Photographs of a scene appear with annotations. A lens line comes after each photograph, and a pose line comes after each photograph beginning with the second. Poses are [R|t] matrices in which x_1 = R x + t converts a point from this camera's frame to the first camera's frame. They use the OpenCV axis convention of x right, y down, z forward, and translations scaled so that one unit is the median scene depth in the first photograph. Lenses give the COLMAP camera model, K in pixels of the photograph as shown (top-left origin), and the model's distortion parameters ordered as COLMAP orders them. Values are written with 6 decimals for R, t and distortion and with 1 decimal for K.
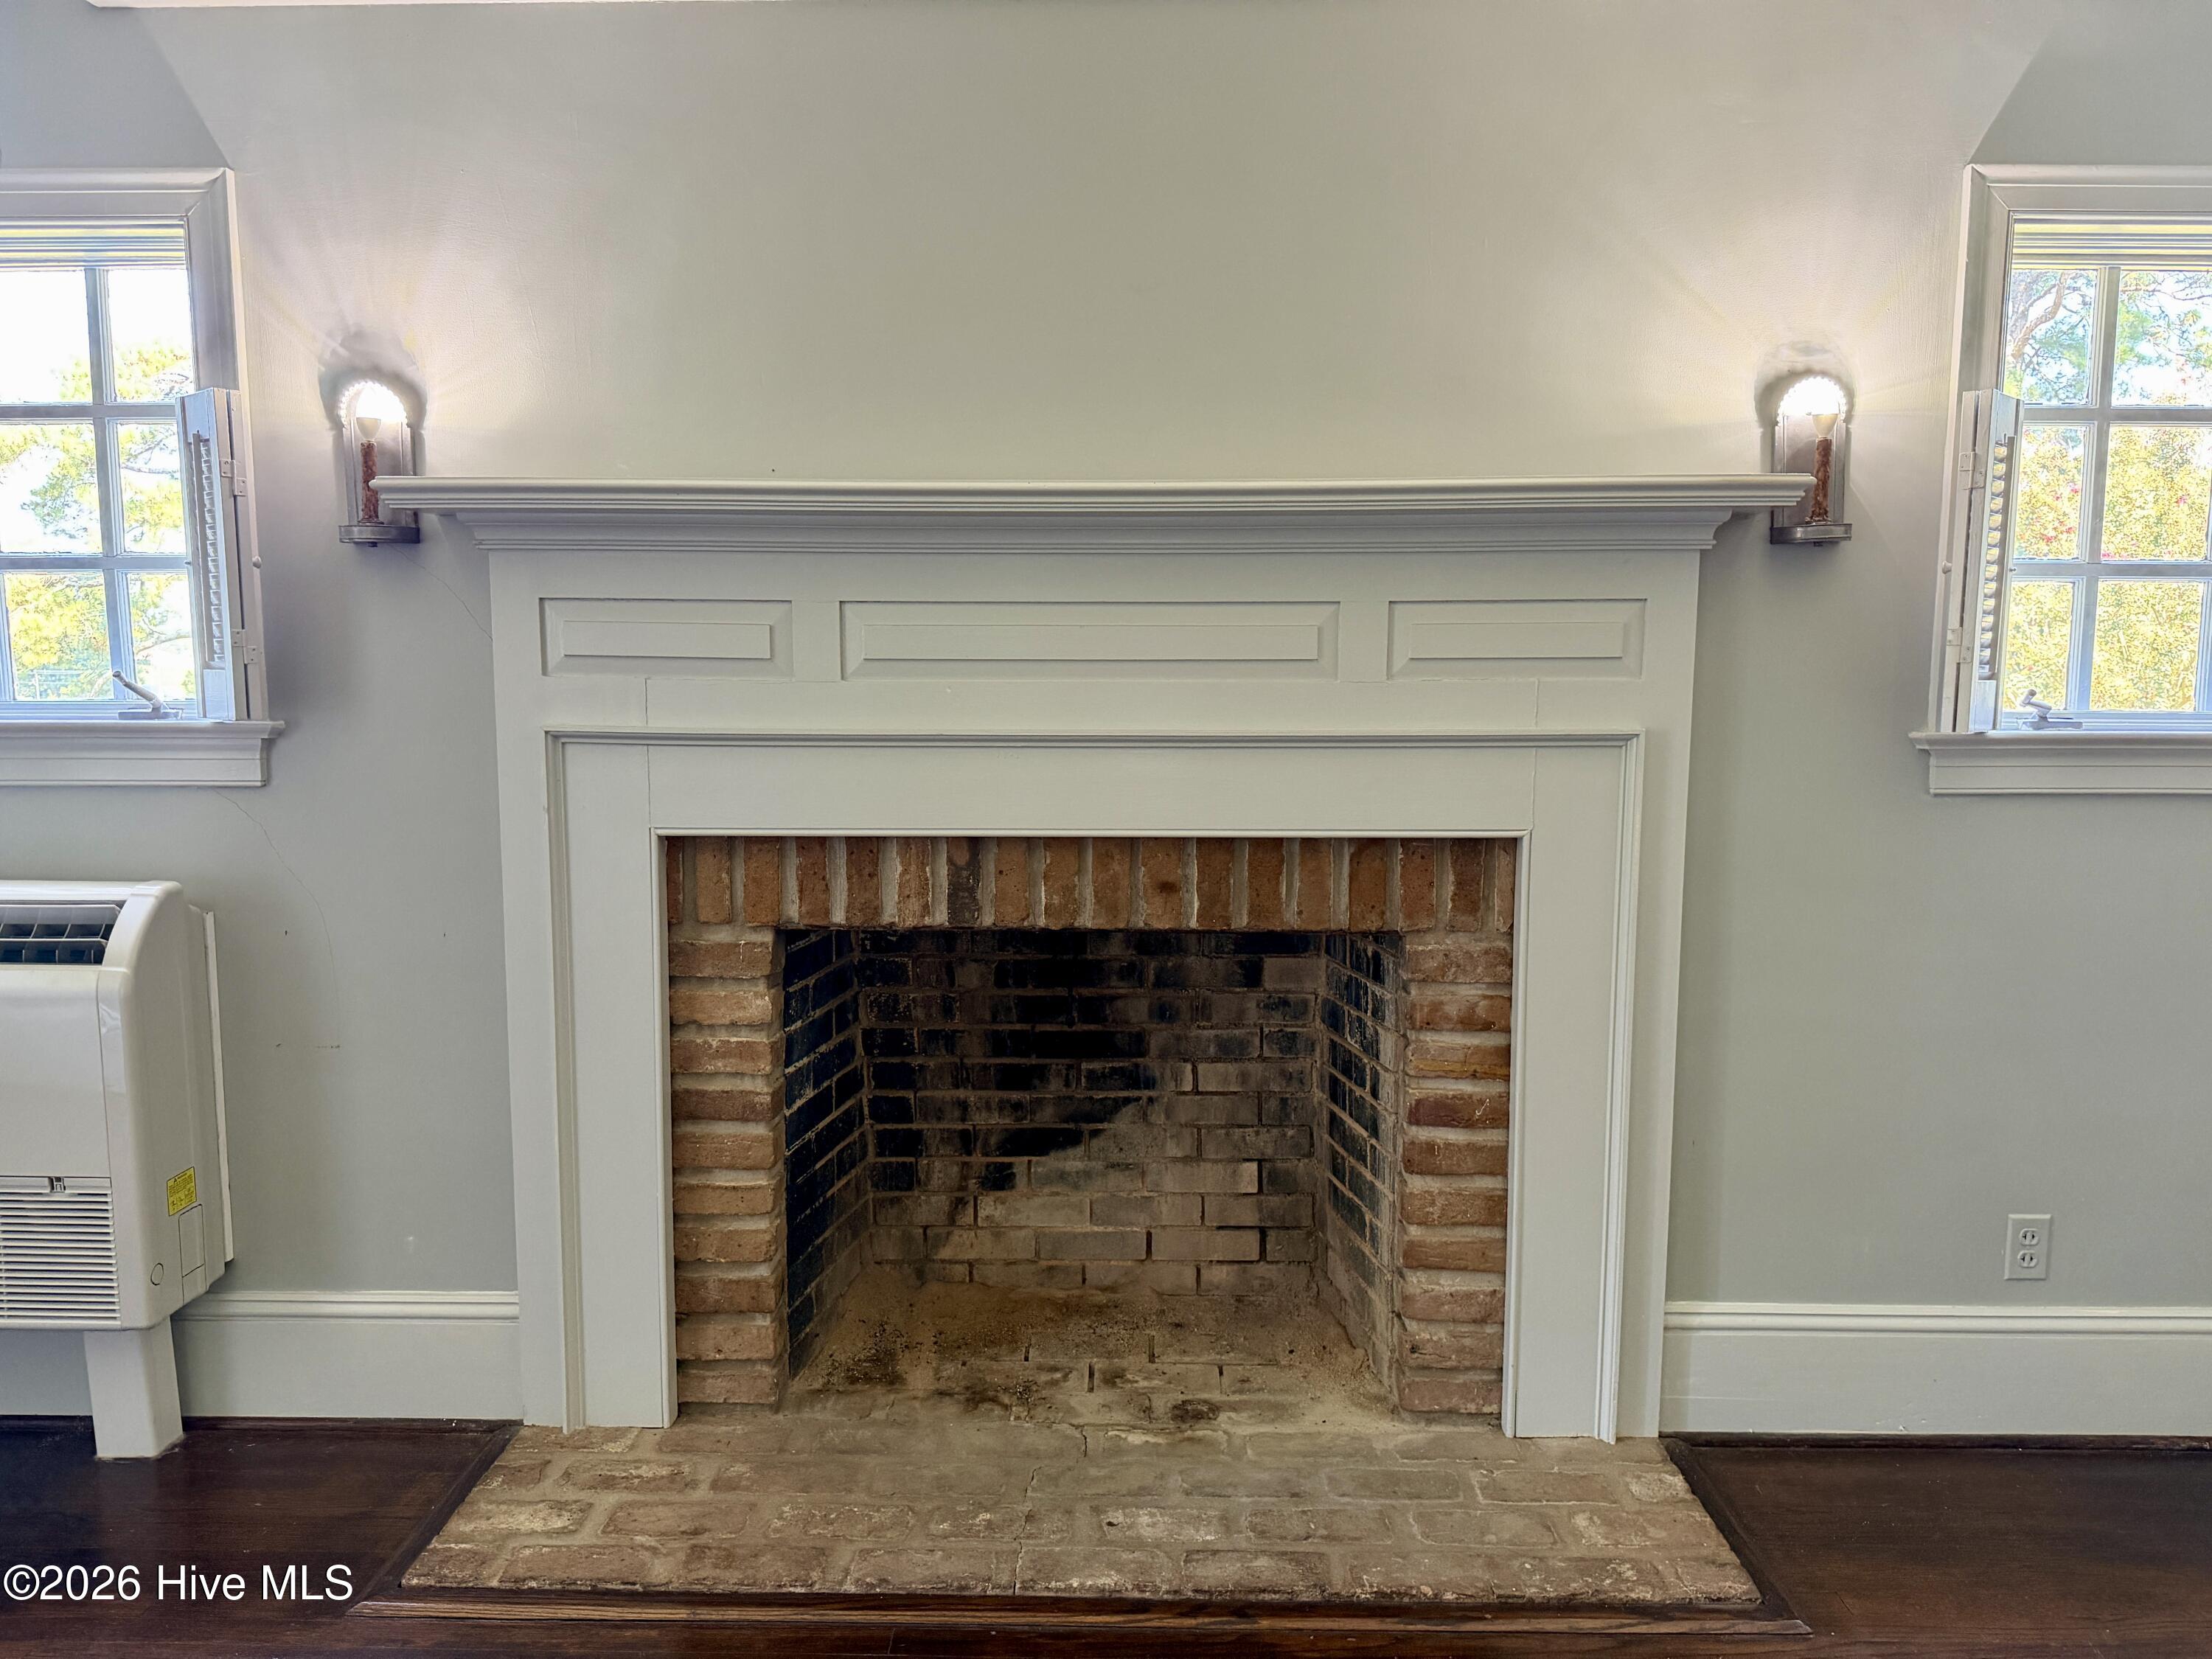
lens RADIAL K [[1565.7, 0, 1101.2], [0, 1565.7, 811.2], [0, 0, 1]] dist [0.029921, -0.020472]
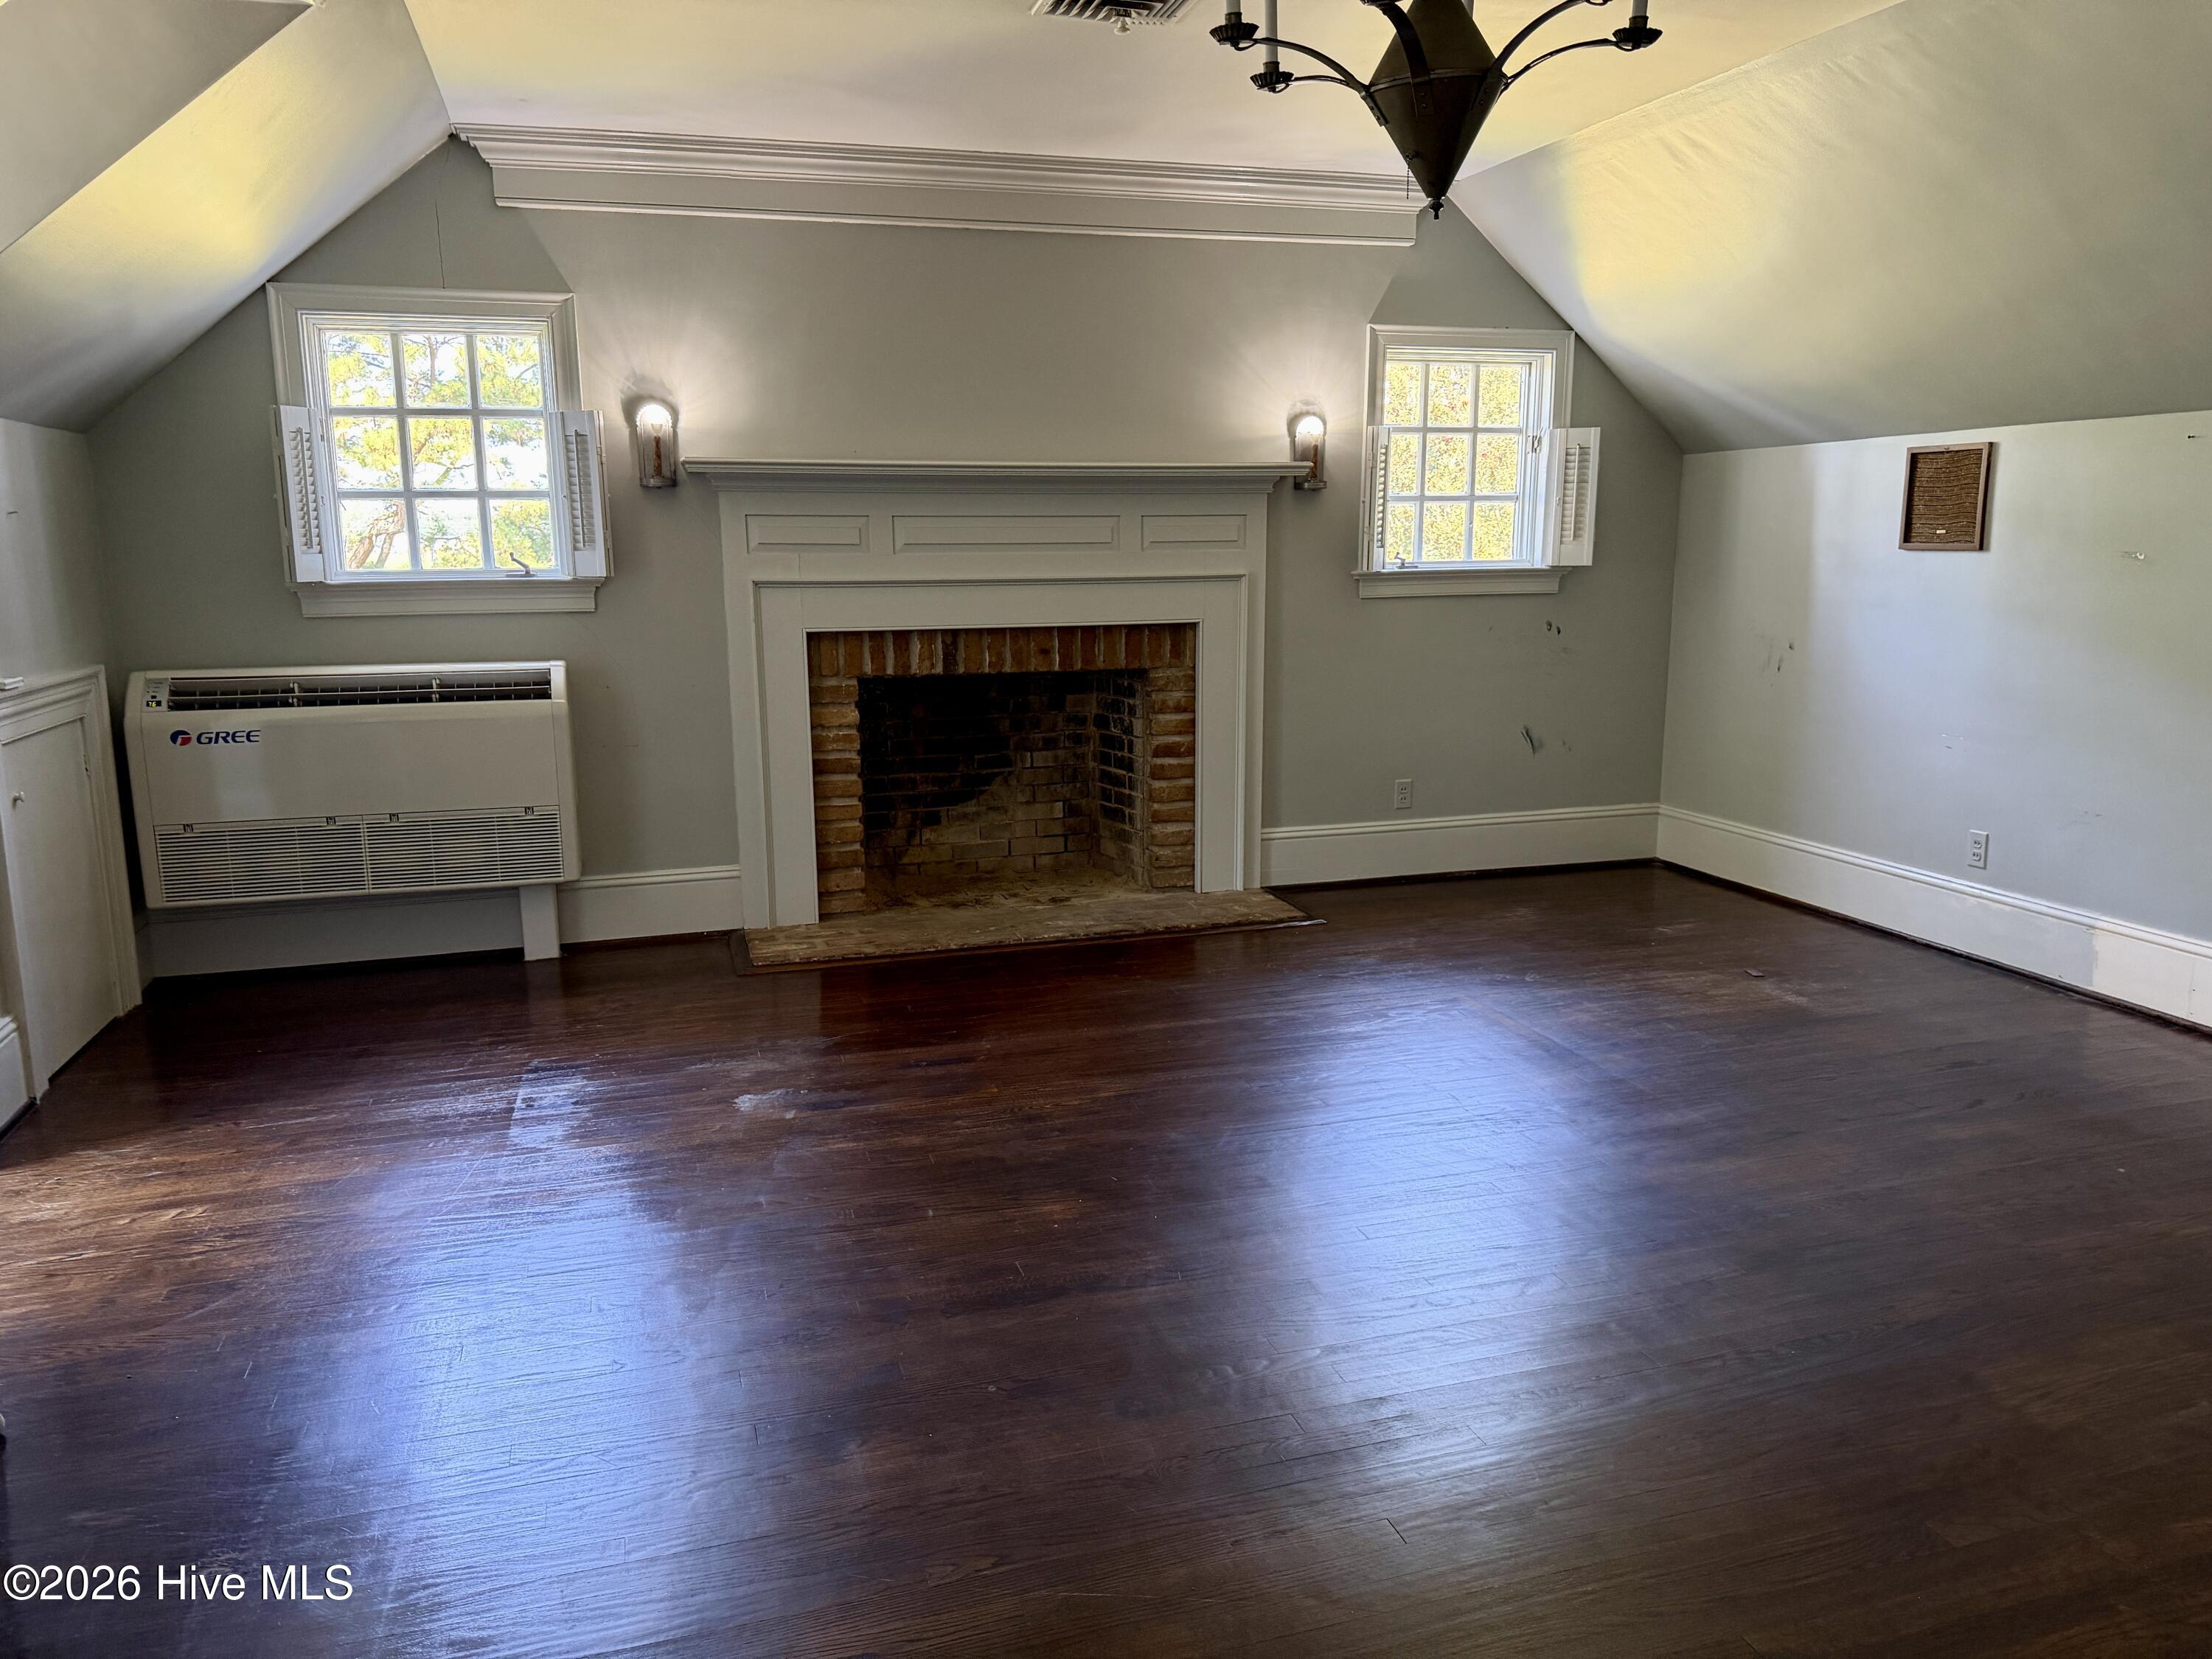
lens RADIAL K [[1565.7, 0, 1101.7], [0, 1565.7, 843.4], [0, 0, 1]] dist [0.029921, -0.020472]
pose [[0.948809, -0.066409, 0.308791, -0.561787], [0.039946, 0.995026, 0.091251, 0.117627], [-0.313315, -0.074244, 0.946742, -1.073725]]
